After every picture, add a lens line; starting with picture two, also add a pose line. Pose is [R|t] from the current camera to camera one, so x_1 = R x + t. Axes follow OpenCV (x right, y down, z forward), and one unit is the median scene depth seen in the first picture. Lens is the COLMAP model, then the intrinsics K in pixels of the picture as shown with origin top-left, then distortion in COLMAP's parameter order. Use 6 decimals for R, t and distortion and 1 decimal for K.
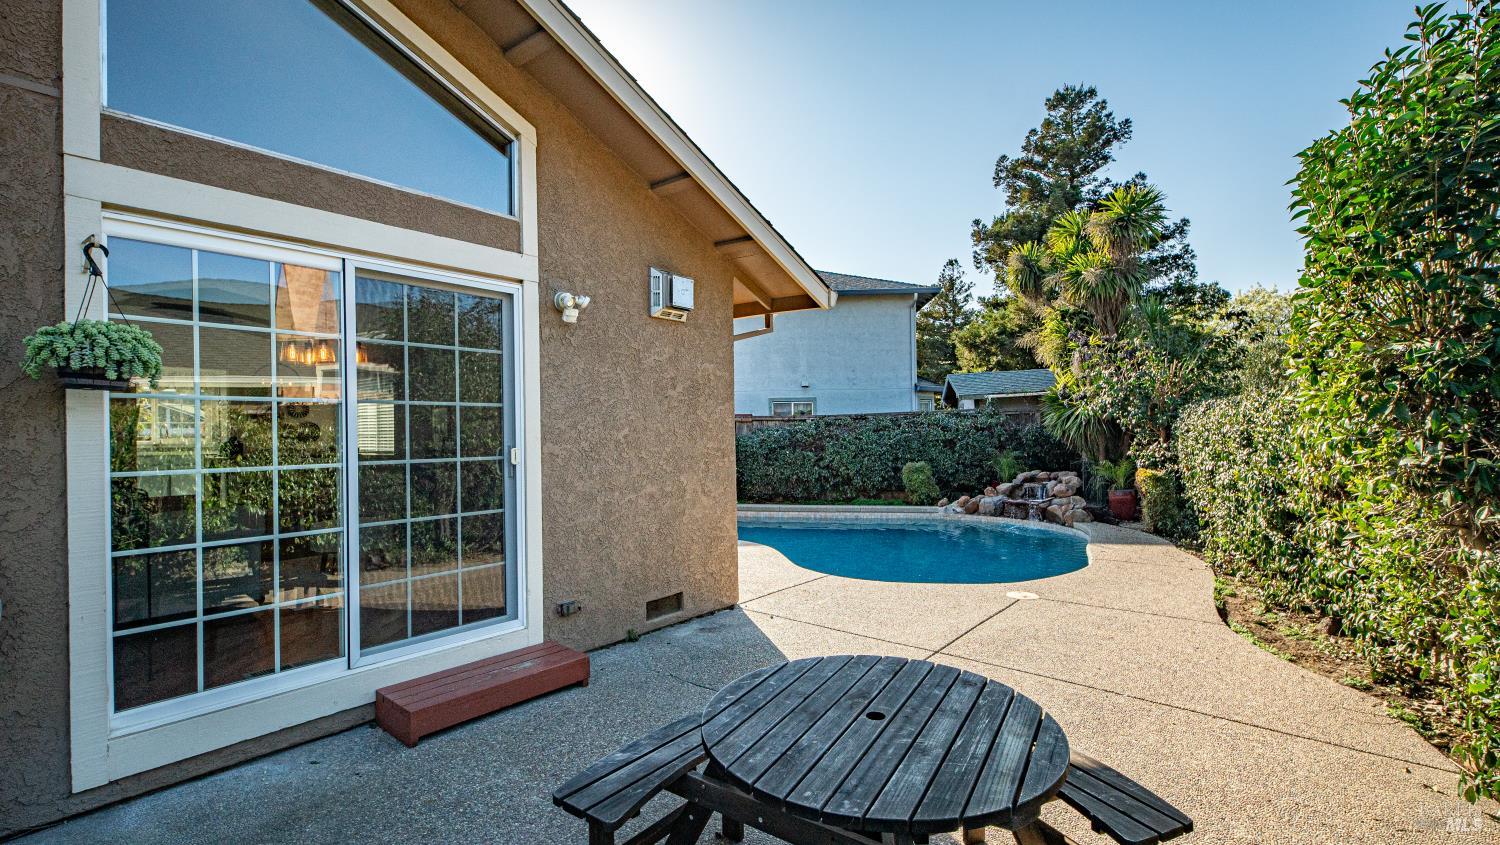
lens RADIAL K [[687.3, 0, 750.0], [0, 687.3, 422.5], [0, 0, 1]] dist [0.026829, -0.000610]
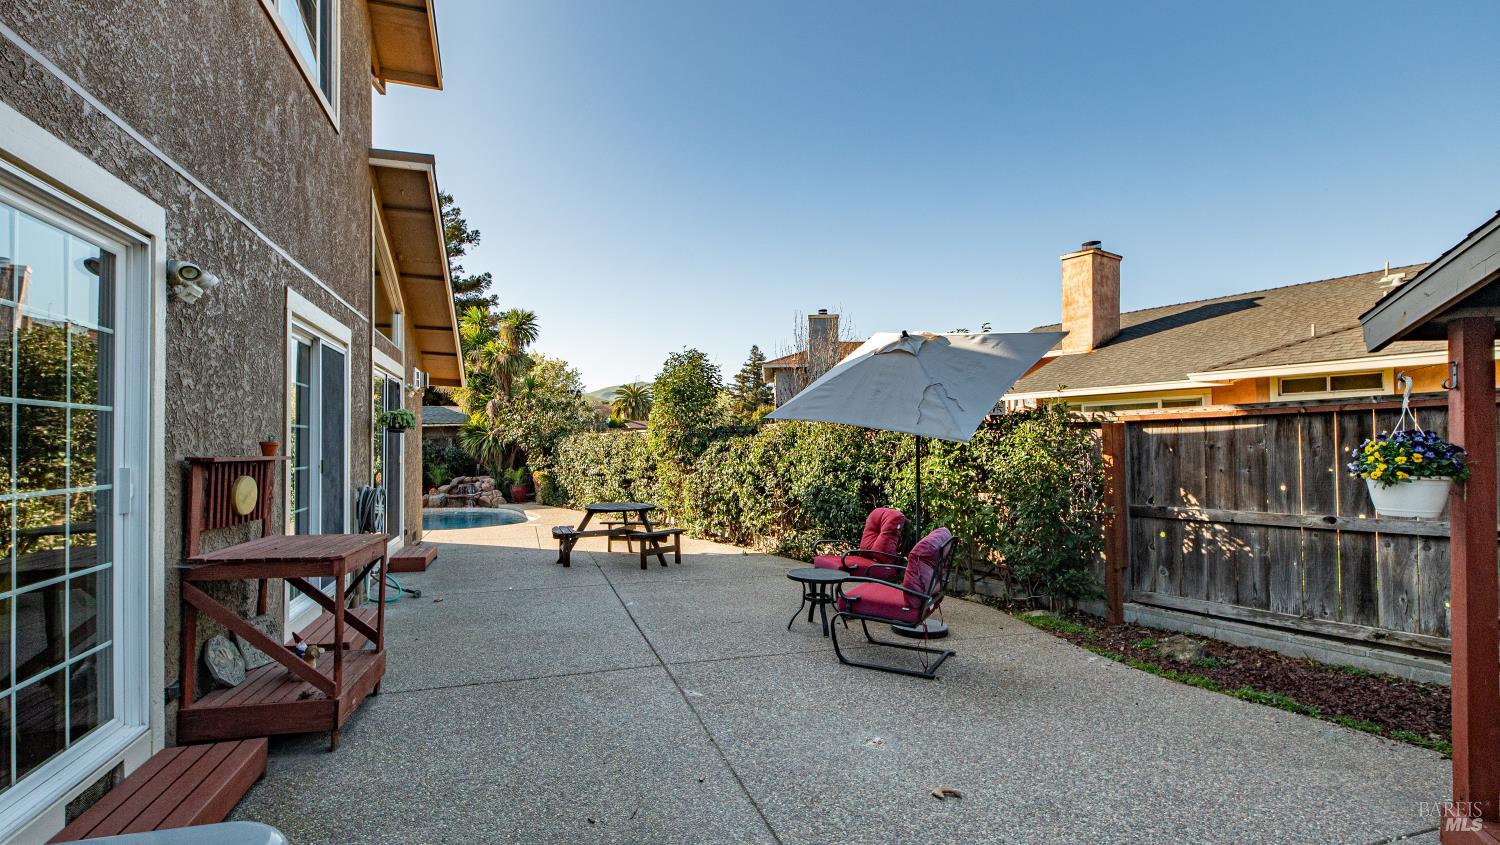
lens RADIAL K [[673.4, 0, 745.9], [0, 673.4, 431.2], [0, 0, 1]] dist [0.004881, -0.000456]
pose [[0.550073, 0.029735, 0.834587, -0.432838], [-0.013437, 0.999552, -0.026756, 0.000467], [-0.835008, 0.003503, 0.550226, -0.309368]]
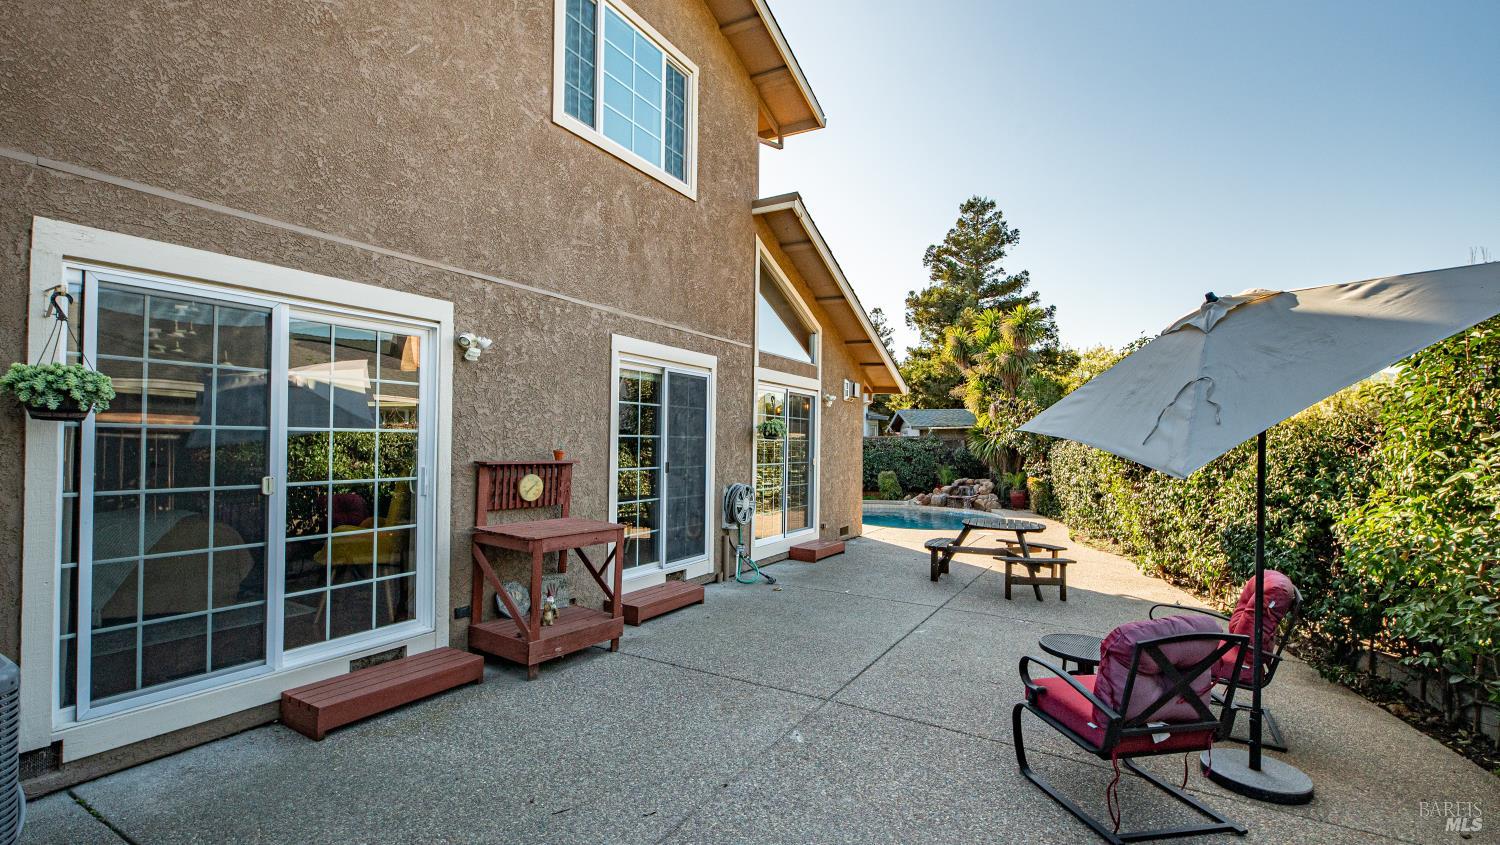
lens RADIAL K [[673.4, 0, 745.9], [0, 673.4, 431.2], [0, 0, 1]] dist [0.004881, -0.000456]
pose [[0.988710, 0.033306, 0.146090, -0.267708], [-0.033016, 0.999445, -0.004413, -0.012063], [-0.146156, -0.000460, 0.989261, -0.386466]]
